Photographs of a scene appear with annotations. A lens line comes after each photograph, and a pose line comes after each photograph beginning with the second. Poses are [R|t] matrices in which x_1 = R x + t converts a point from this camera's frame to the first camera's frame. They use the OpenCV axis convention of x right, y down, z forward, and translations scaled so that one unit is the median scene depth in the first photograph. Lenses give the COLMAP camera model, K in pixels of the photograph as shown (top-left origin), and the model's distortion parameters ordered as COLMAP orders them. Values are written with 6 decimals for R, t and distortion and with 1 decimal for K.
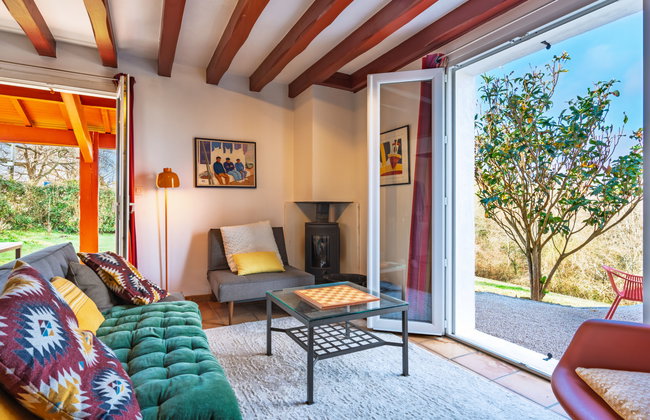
lens RADIAL K [[335.5, 0, 312.7], [0, 335.5, 203.0], [0, 0, 1]] dist [-0.000884, 0.000004]
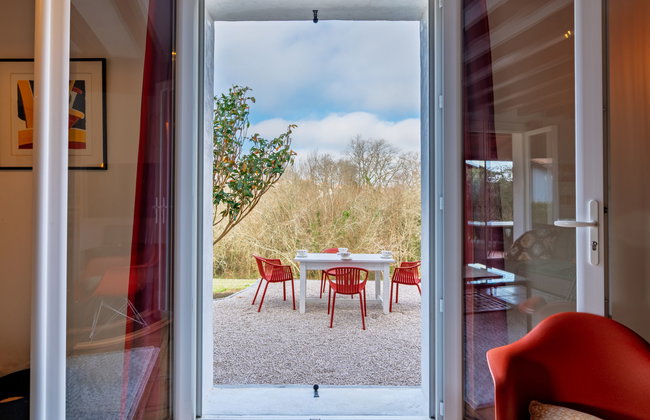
lens RADIAL K [[345.0, 0, 313.7], [0, 345.0, 192.6], [0, 0, 1]] dist [-0.000406, -0.000027]
pose [[0.467324, 0.003626, 0.884079, -0.038862], [-0.003917, 0.999990, -0.002032, -0.014352], [-0.884078, -0.002513, 0.467333, 0.360732]]
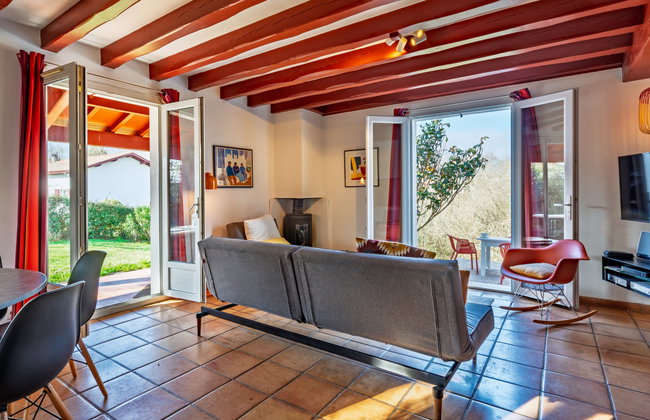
lens RADIAL K [[351.4, 0, 302.5], [0, 351.4, 195.1], [0, 0, 1]] dist [-0.004165, 0.000158]
pose [[0.892220, -0.013418, 0.451403, -0.603069], [0.008418, 0.999879, 0.013083, -0.033203], [-0.451524, -0.007873, 0.892224, -0.219589]]
